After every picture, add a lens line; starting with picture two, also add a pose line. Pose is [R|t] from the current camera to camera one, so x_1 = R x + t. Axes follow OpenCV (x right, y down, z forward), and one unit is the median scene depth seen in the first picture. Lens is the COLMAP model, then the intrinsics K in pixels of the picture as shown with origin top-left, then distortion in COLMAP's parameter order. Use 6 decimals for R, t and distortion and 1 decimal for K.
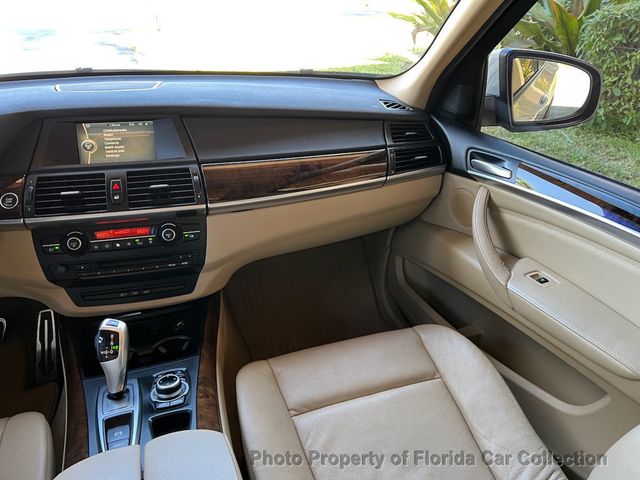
lens RADIAL K [[484.9, 0, 319.3], [0, 484.9, 237.1], [0, 0, 1]] dist [0.065903, -0.081680]
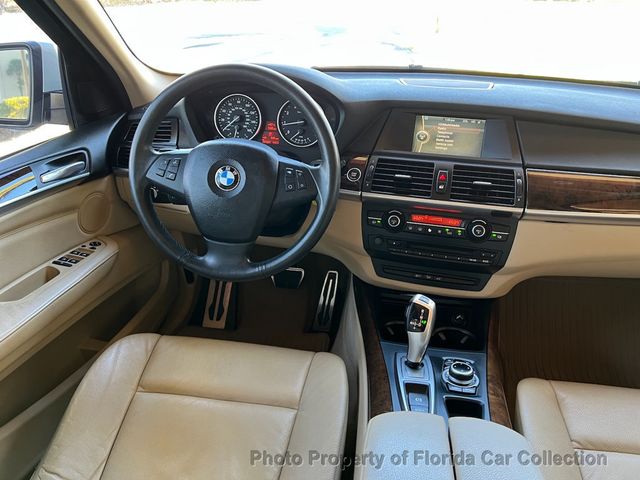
lens RADIAL K [[484.9, 0, 321.5], [0, 484.9, 238.2], [0, 0, 1]] dist [0.065903, -0.081680]
pose [[0.880306, 0.217166, -0.421783, -0.159659], [-0.218139, 0.974803, 0.046624, 0.033863], [0.421280, 0.050963, 0.905497, -0.070308]]
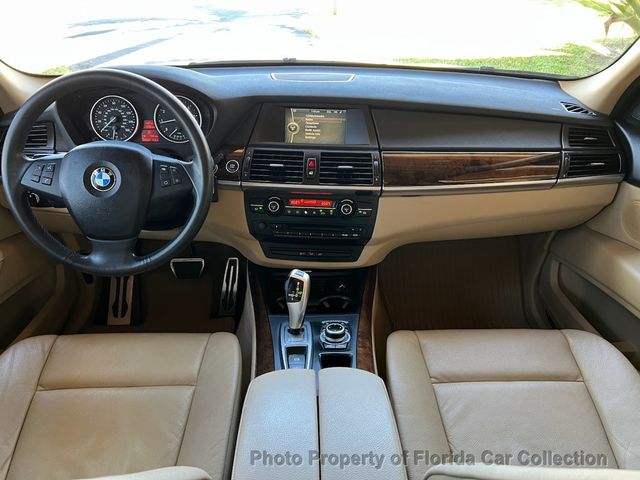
lens RADIAL K [[484.9, 0, 322.5], [0, 484.9, 240.6], [0, 0, 1]] dist [0.065903, -0.081680]
pose [[0.952185, 0.144830, -0.269013, -0.038546], [-0.135605, 0.989362, 0.052665, 0.016422], [0.273779, -0.013667, 0.961696, -0.135934]]
